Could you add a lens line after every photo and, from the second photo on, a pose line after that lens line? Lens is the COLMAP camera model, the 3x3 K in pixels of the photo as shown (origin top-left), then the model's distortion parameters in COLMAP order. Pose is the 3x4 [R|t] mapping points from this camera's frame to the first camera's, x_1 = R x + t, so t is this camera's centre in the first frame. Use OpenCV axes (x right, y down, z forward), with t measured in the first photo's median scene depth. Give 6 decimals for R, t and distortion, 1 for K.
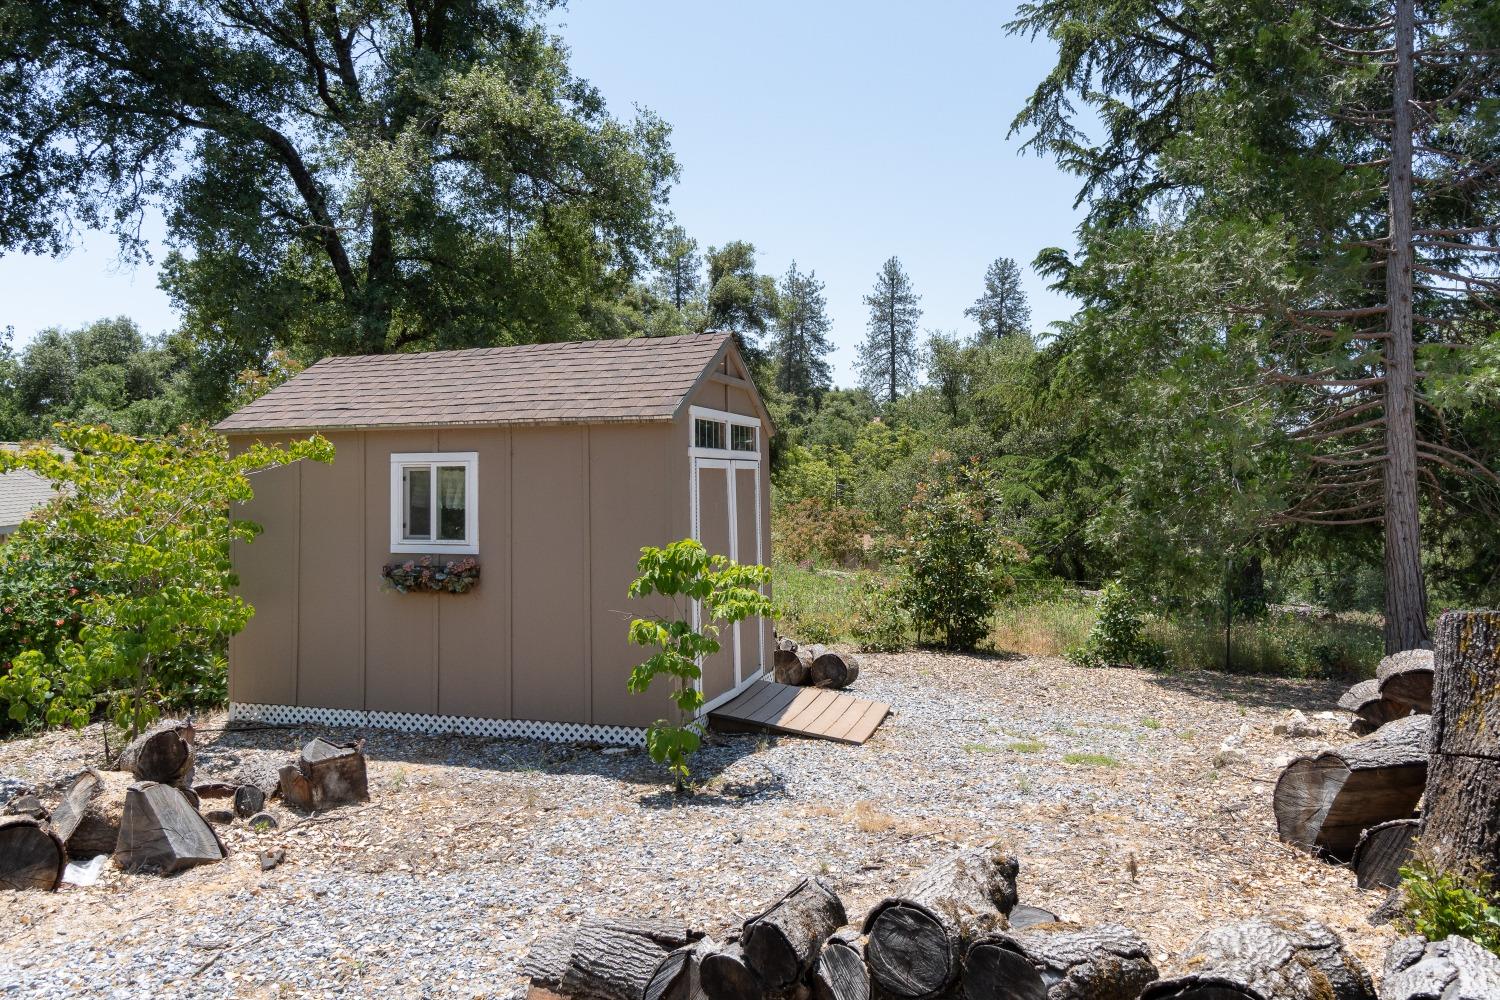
lens RADIAL K [[1022.3, 0, 750.0], [0, 1022.3, 493.2], [0, 0, 1]] dist [-0.003076, -0.001080]
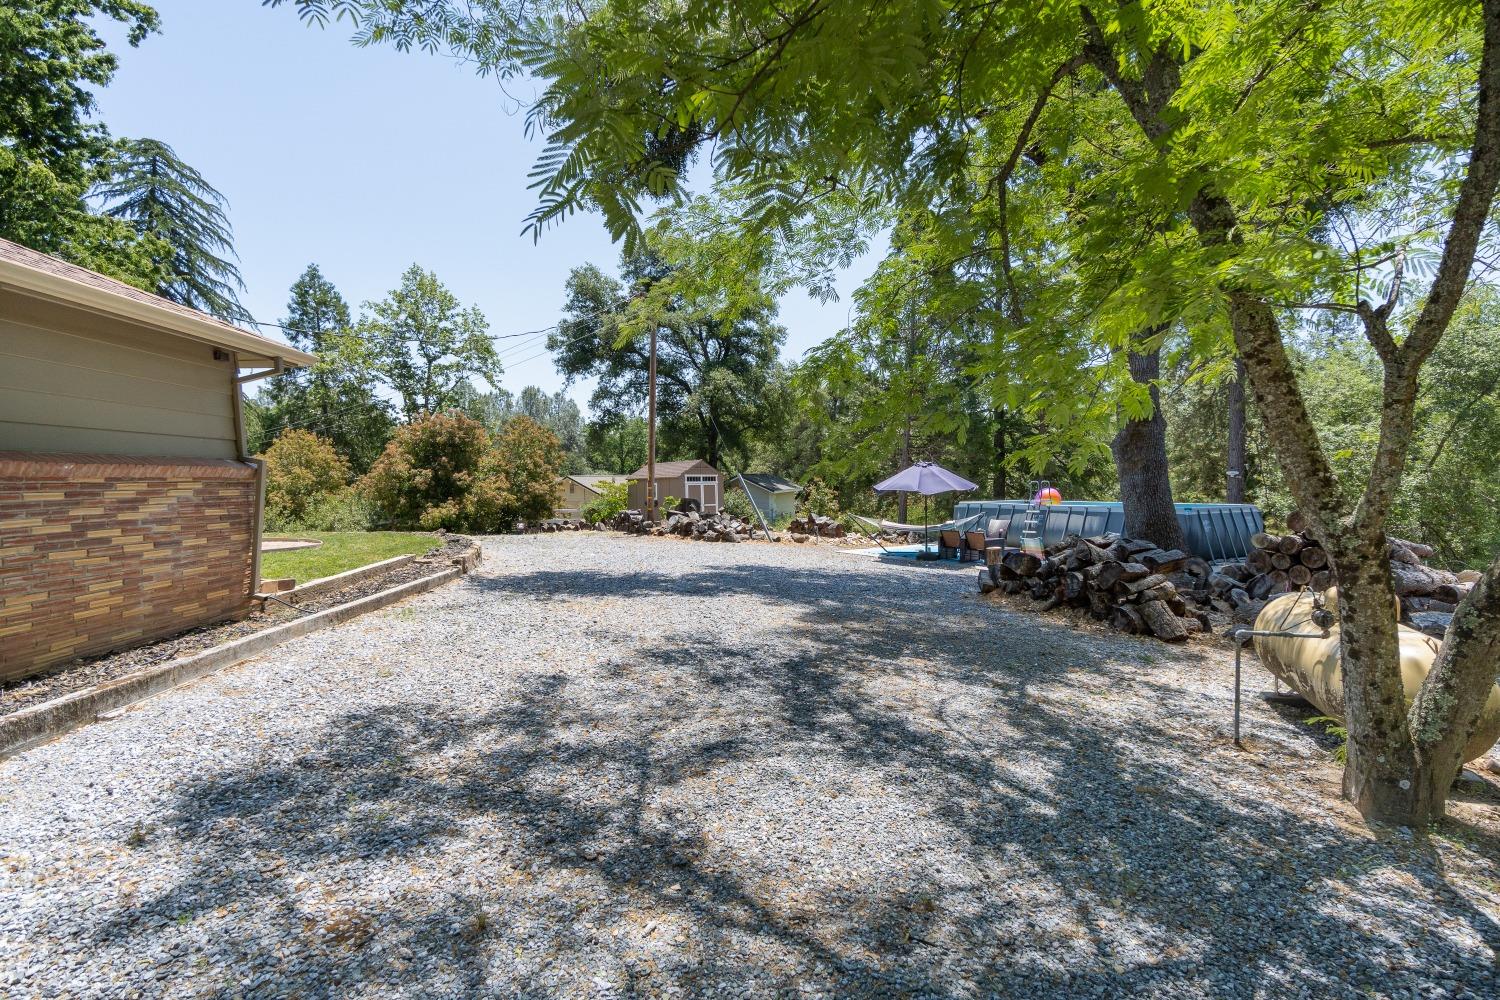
lens RADIAL K [[761.9, 0, 740.3], [0, 761.9, 505.1], [0, 0, 1]] dist [-0.001993, 0.000502]
pose [[0.860489, 0.001762, -0.509465, 1.116188], [0.005715, 0.999898, 0.013111, 0.015708], [0.509436, -0.014194, 0.860391, -1.193261]]
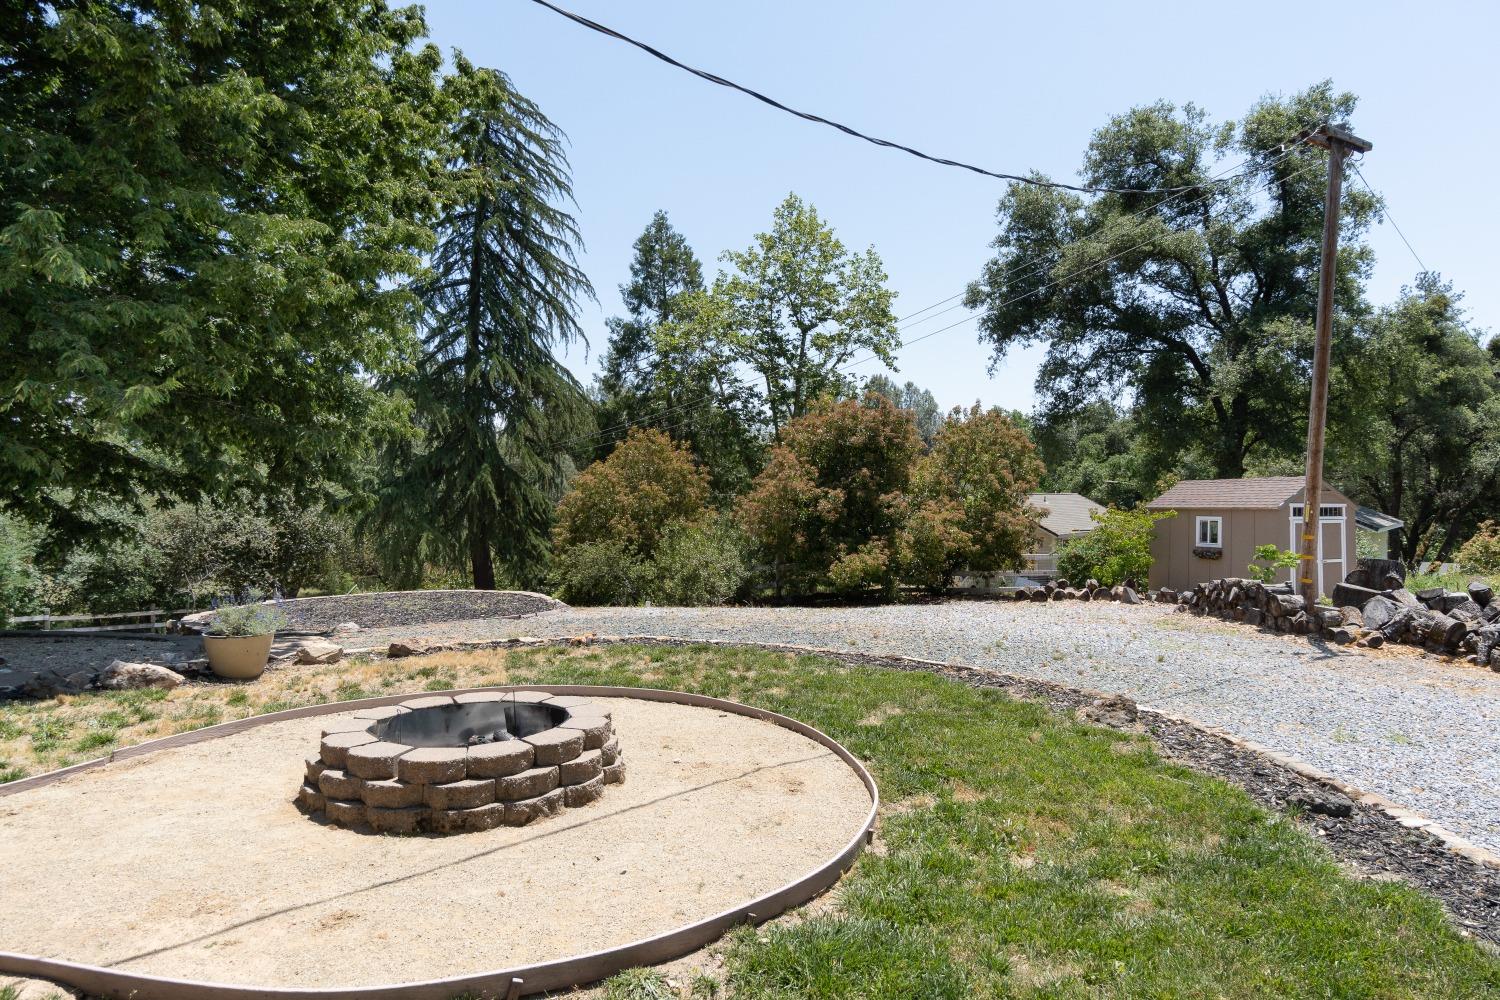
lens RADIAL K [[915.7, 0, 750.0], [0, 915.7, 500.0], [0, 0, 1]] dist [0.025030, -0.000795]
pose [[0.613257, 0.004740, -0.789869, 0.532977], [-0.016255, 0.999846, -0.006621, -0.022945], [0.789716, 0.016899, 0.613240, -0.939113]]
